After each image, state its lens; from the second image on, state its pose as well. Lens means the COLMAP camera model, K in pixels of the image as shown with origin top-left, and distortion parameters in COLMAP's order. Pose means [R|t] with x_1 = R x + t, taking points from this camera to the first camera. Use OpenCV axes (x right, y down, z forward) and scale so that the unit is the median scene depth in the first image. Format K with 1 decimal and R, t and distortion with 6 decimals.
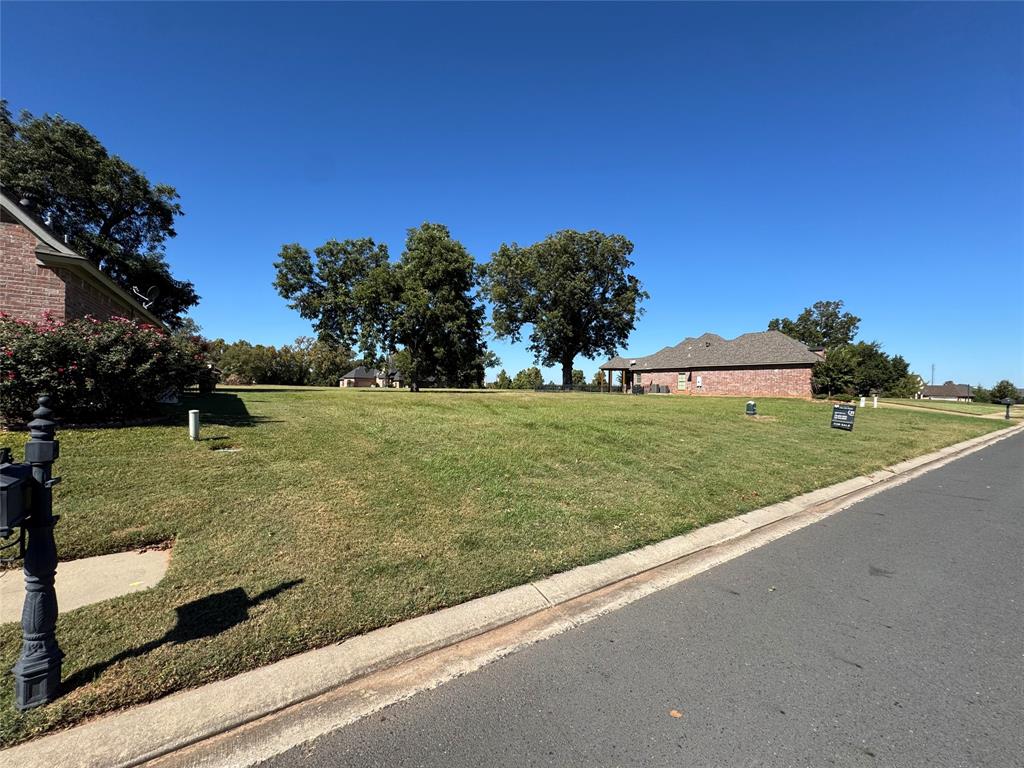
lens RADIAL K [[405.2, 0, 512.8], [0, 405.2, 381.6], [0, 0, 1]] dist [-0.002059, -0.000243]
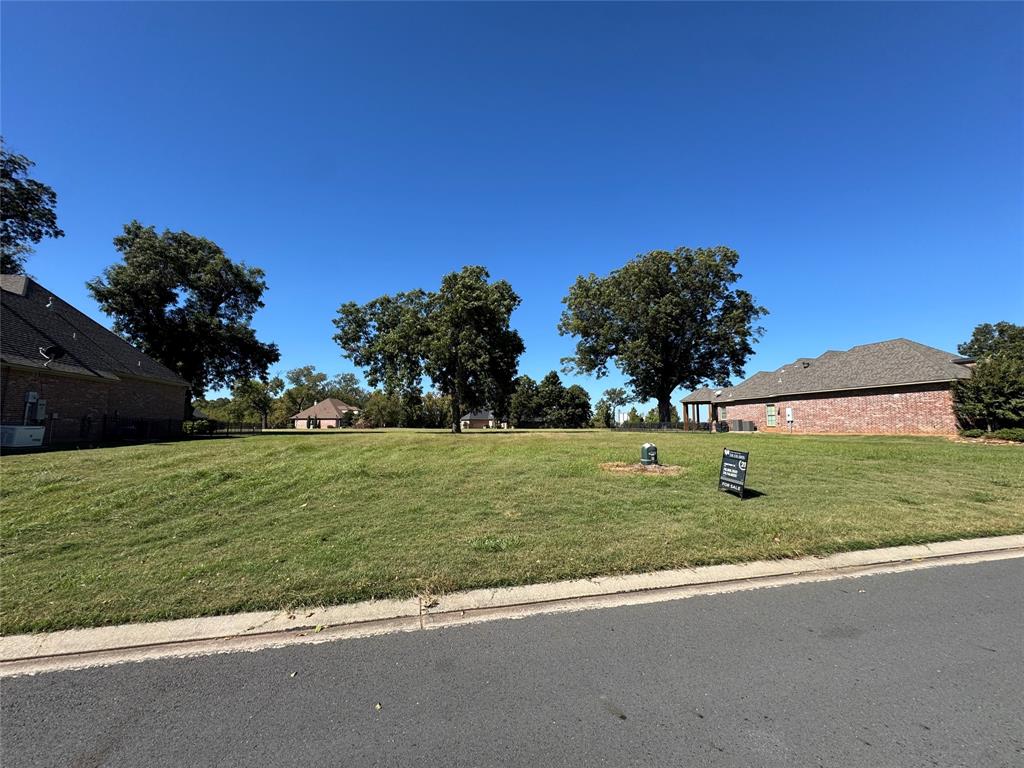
lens RADIAL K [[405.2, 0, 512.8], [0, 405.2, 381.6], [0, 0, 1]] dist [-0.002059, -0.000243]
pose [[0.936251, -0.054643, -0.347057, 0.138234], [0.020294, 0.994593, -0.101848, 0.002641], [0.350745, 0.088312, 0.932297, 0.068247]]
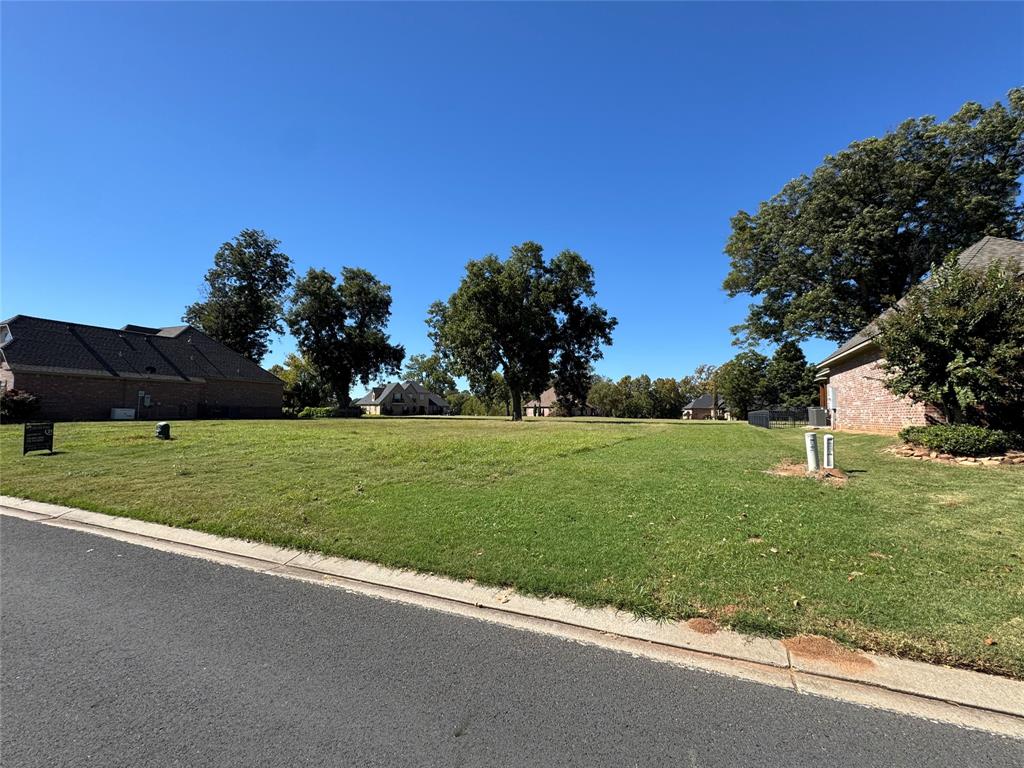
lens RADIAL K [[454.7, 0, 512.0], [0, 454.7, 384.0], [0, 0, 1]] dist [-0.001147, -0.000388]
pose [[0.514488, -0.065950, -0.854958, 0.396937], [0.006892, 0.997324, -0.072784, 0.009753], [0.857470, 0.031554, 0.513565, 0.252260]]
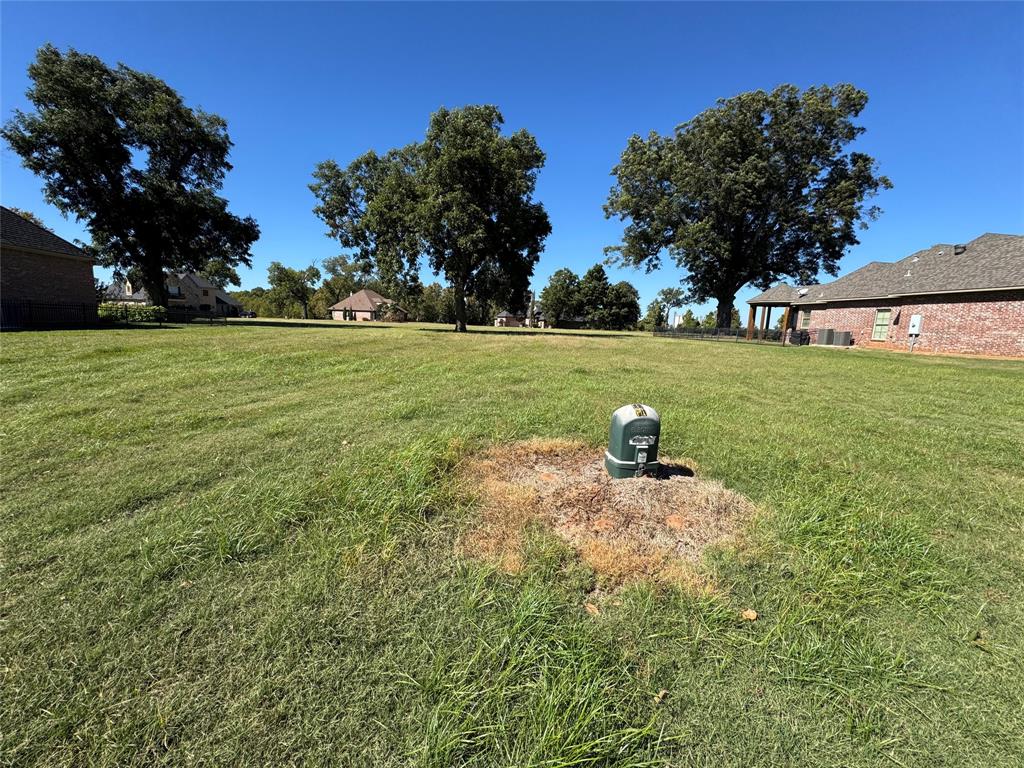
lens RADIAL K [[405.2, 0, 512.8], [0, 405.2, 381.6], [0, 0, 1]] dist [-0.002059, -0.000243]
pose [[0.887369, 0.081690, -0.453766, 0.140223], [-0.015867, 0.989006, 0.147019, 0.001891], [0.460788, -0.123260, 0.878909, 0.177847]]
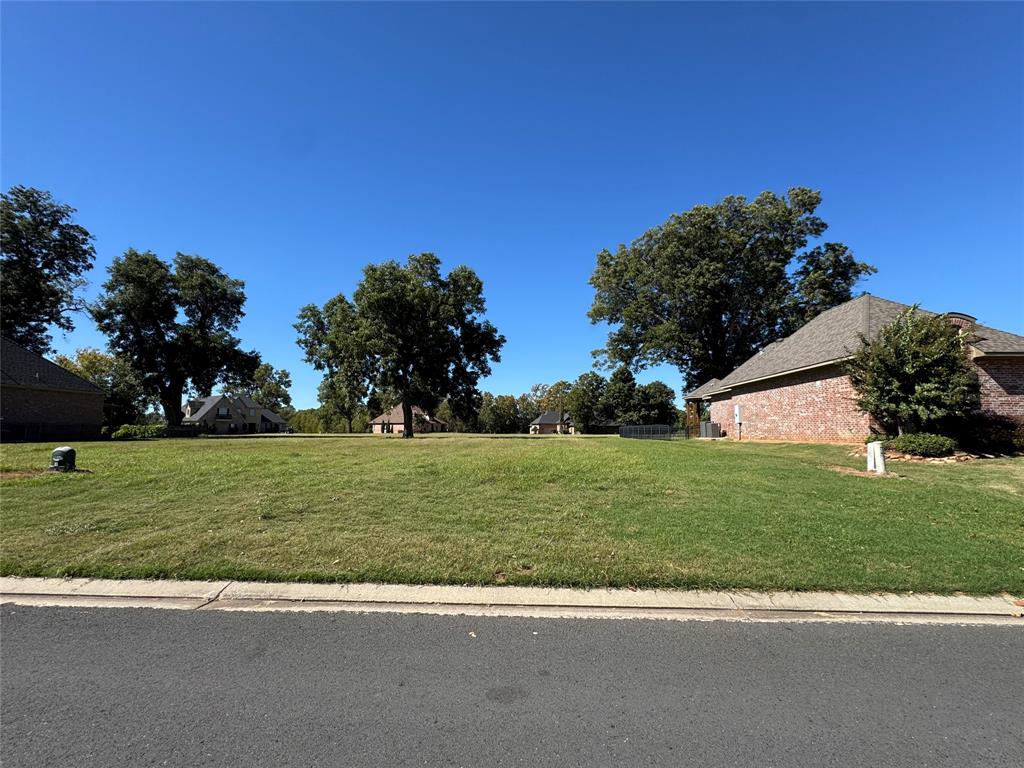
lens RADIAL K [[454.7, 0, 512.0], [0, 454.7, 384.0], [0, 0, 1]] dist [-0.001147, -0.000388]
pose [[0.788041, -0.078908, -0.610545, 0.334748], [0.019798, 0.994487, -0.102975, 0.008738], [0.615304, 0.069061, 0.785259, 0.195213]]
